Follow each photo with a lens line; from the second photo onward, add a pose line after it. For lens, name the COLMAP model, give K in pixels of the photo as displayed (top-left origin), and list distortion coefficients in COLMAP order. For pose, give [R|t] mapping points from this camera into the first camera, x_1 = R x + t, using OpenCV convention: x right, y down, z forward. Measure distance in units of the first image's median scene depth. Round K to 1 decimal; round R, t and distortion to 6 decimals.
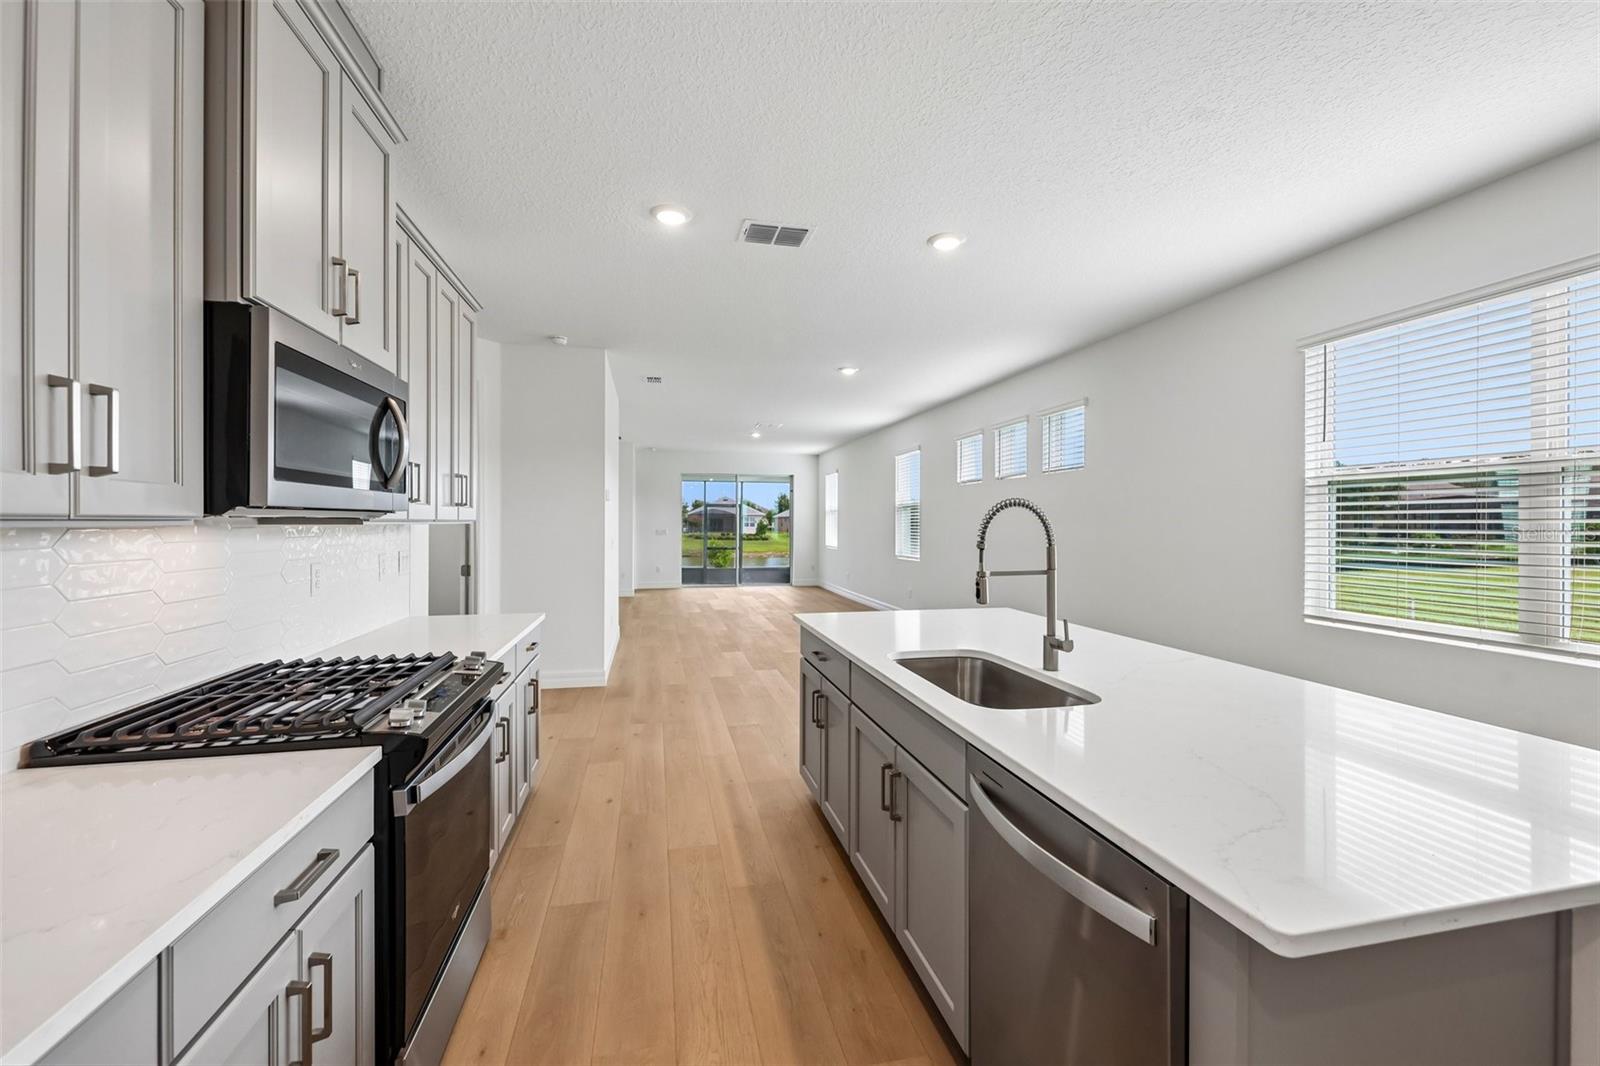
lens RADIAL K [[645.8, 0, 791.5], [0, 645.8, 524.9], [0, 0, 1]] dist [-0.002433, -0.000206]
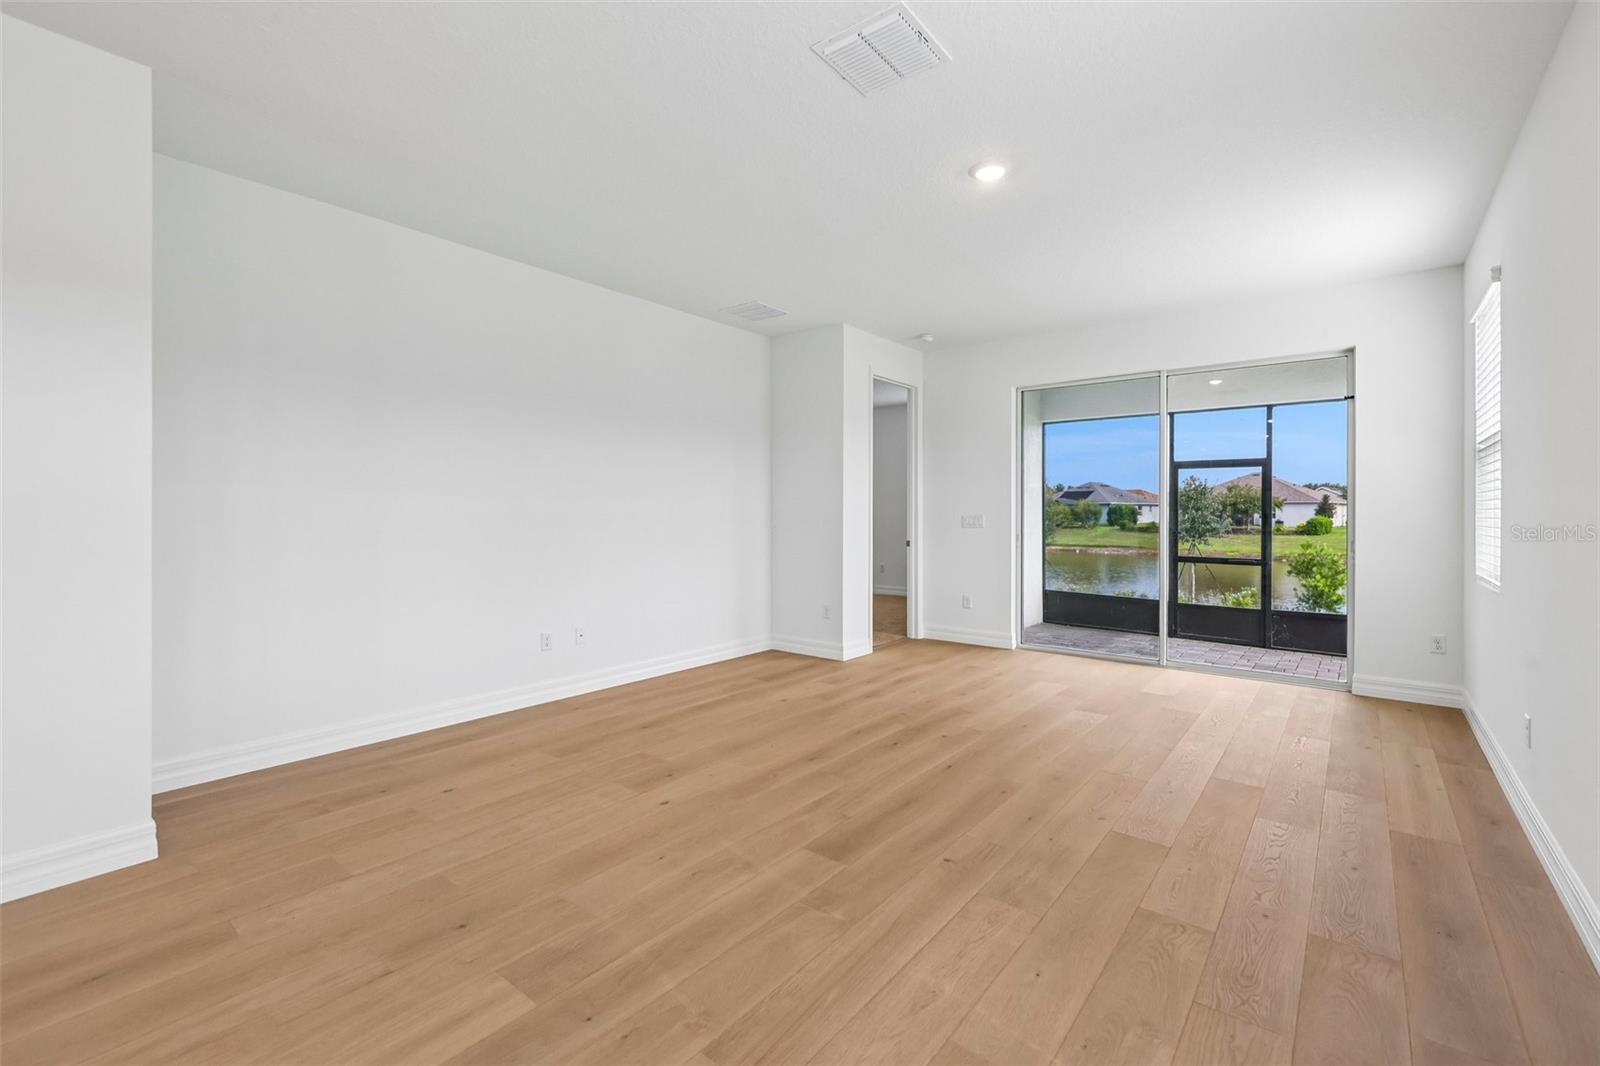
lens RADIAL K [[685.1, 0, 819.3], [0, 685.1, 517.1], [0, 0, 1]] dist [0.001537, -0.000322]
pose [[0.640495, -0.006410, -0.767935, 0.142498], [0.004361, 0.999979, -0.004710, 0.013949], [0.767950, -0.000332, 0.640510, 0.854623]]
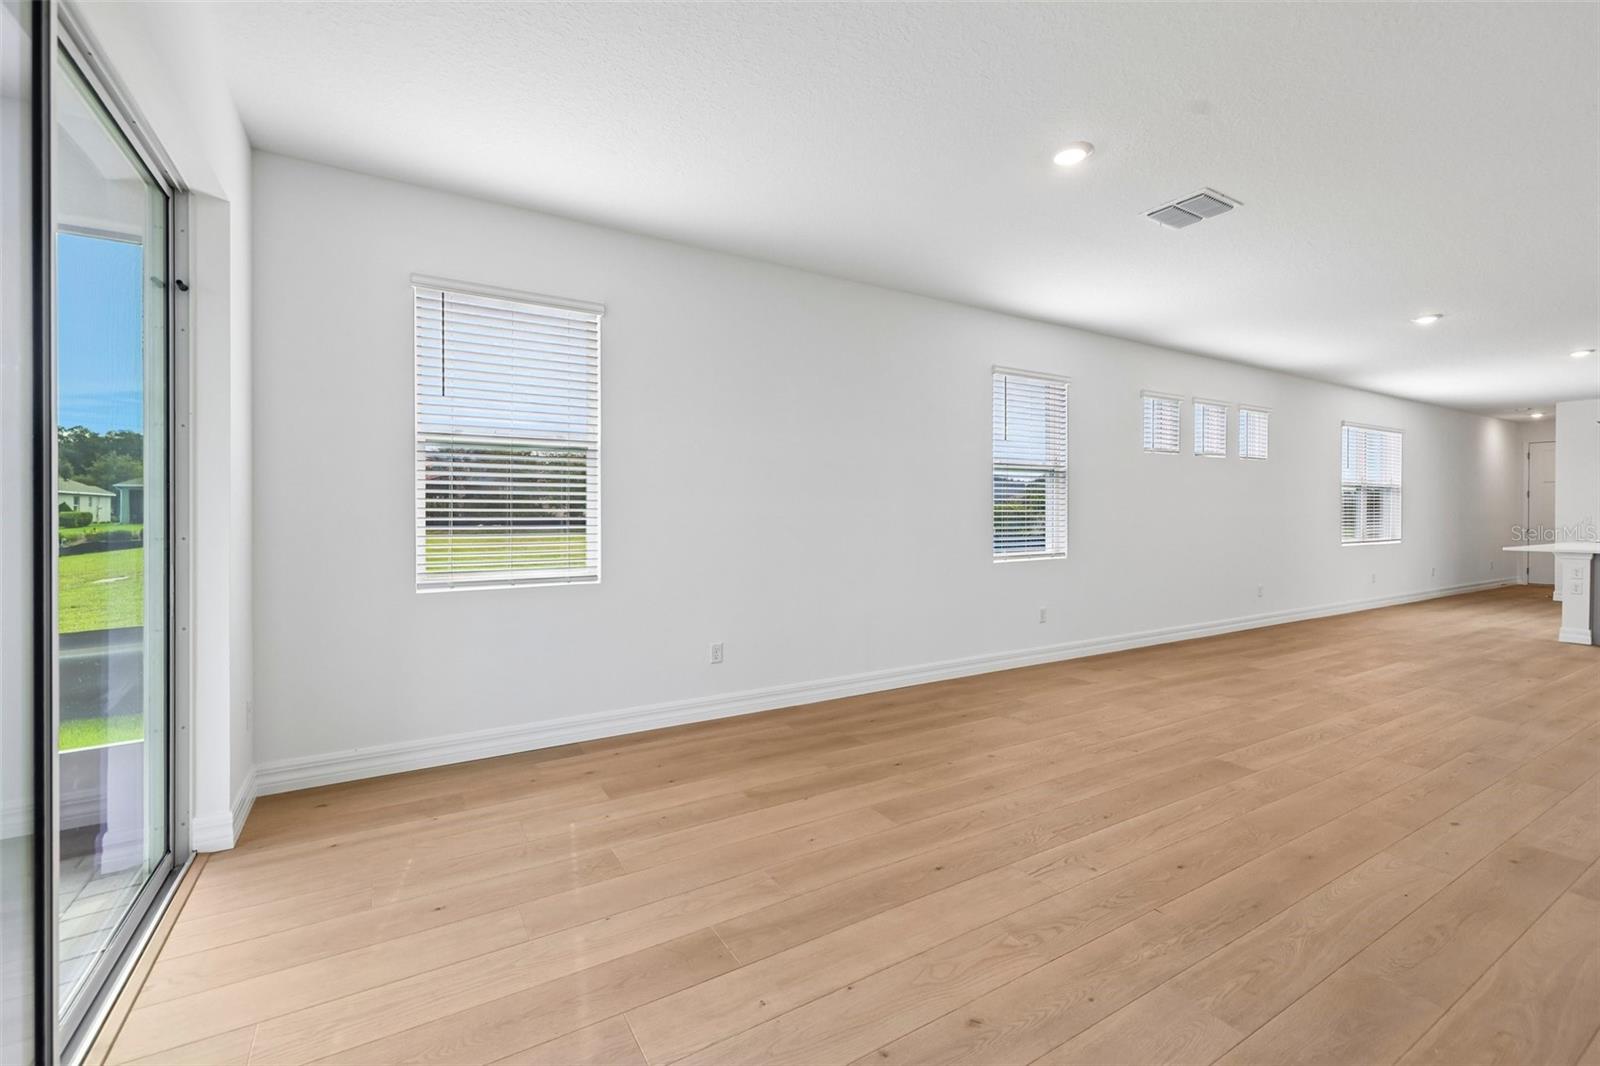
lens RADIAL K [[685.1, 0, 792.0], [0, 685.1, 546.9], [0, 0, 1]] dist [0.001537, -0.000322]
pose [[-0.303822, -0.060766, 0.950789, -0.364300], [-0.005857, 0.998064, 0.061915, 0.005890], [-0.952711, 0.013242, -0.303589, 1.397115]]
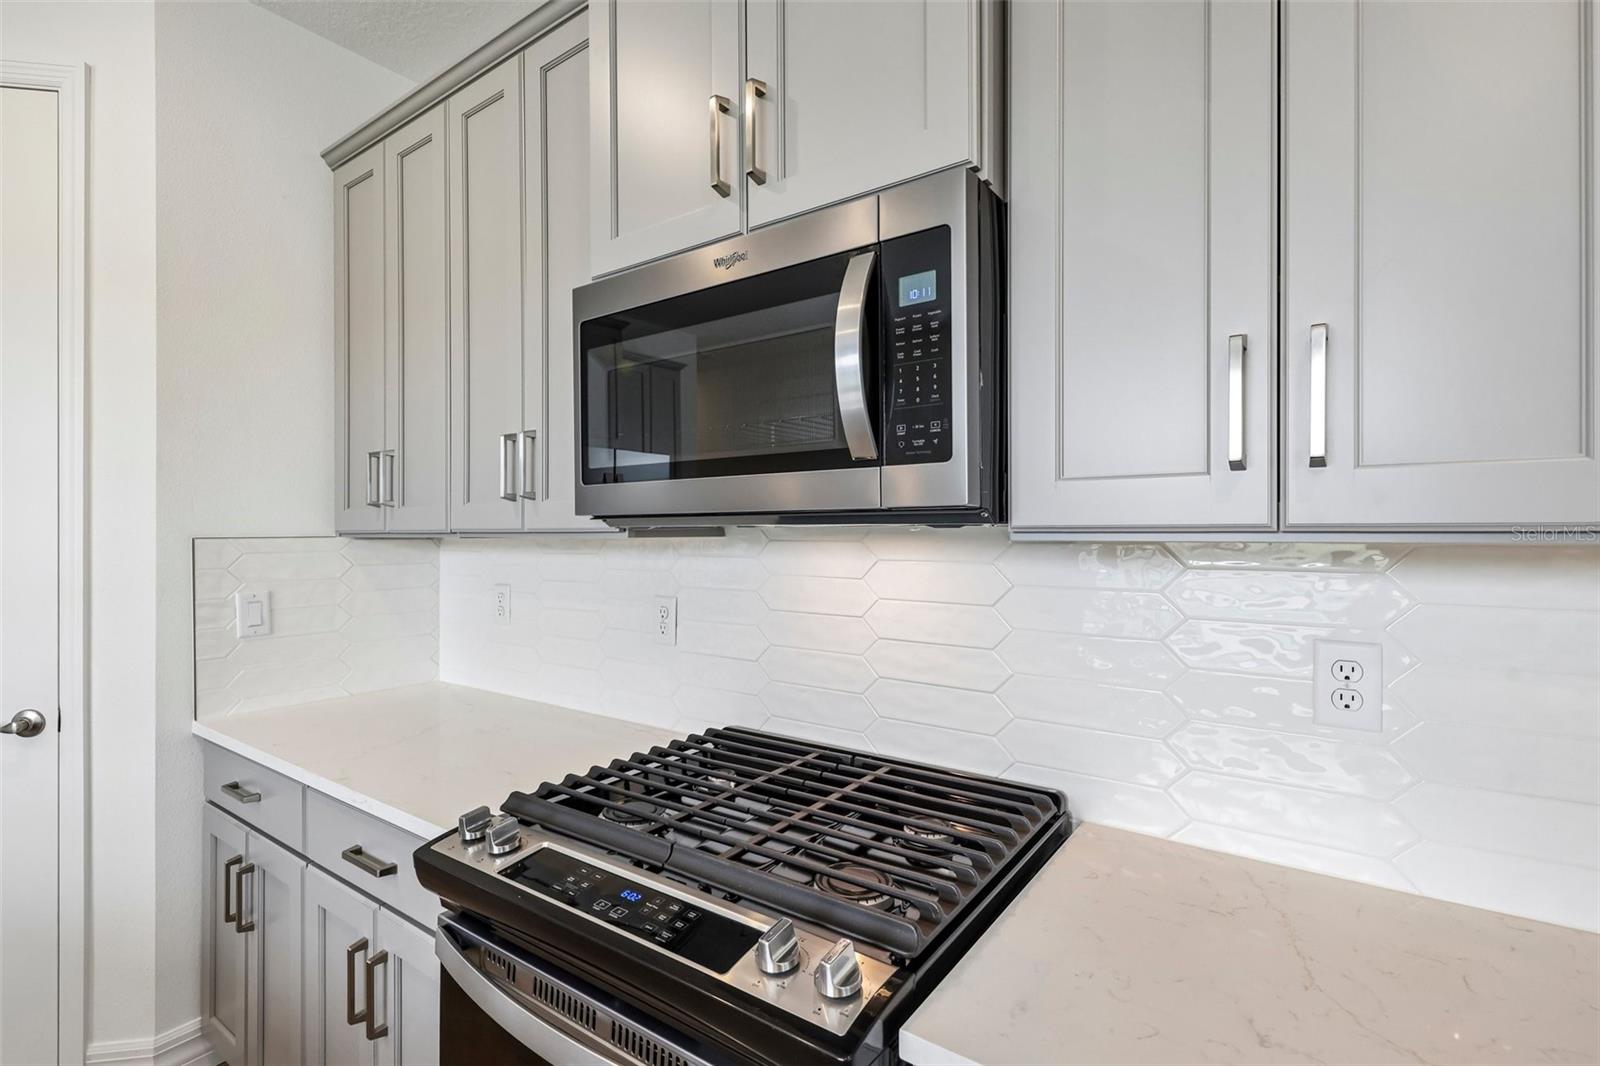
lens RADIAL K [[740.3, 0, 799.3], [0, 740.3, 527.3], [0, 0, 1]] dist [0.009465, -0.003931]
pose [[-0.738885, -0.003613, -0.673822, -0.051393], [-0.002074, 0.999993, -0.003087, -0.001897], [0.673828, -0.000884, -0.738888, 0.282643]]
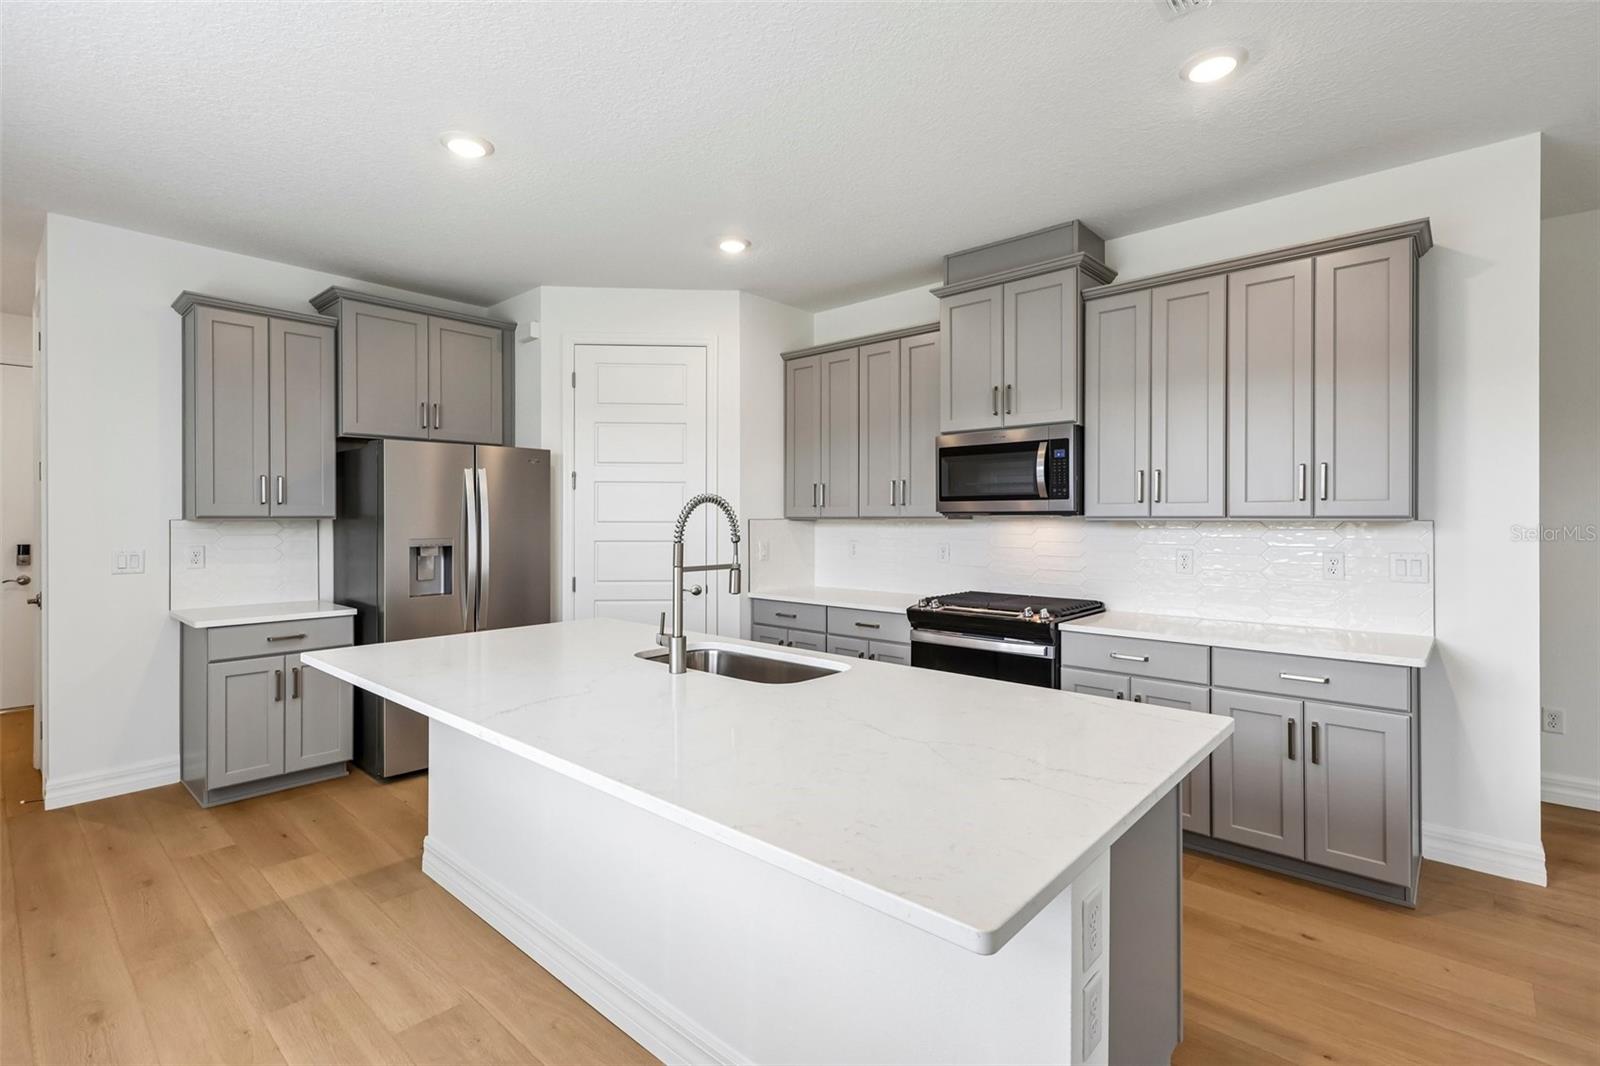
lens RADIAL K [[740.3, 0, 799.7], [0, 740.3, 517.1], [0, 0, 1]] dist [0.009465, -0.003931]
pose [[-0.809347, -0.003988, -0.587318, 0.204689], [-0.005831, 0.999982, 0.001246, -0.001515], [0.587302, 0.004433, -0.809355, 0.451732]]
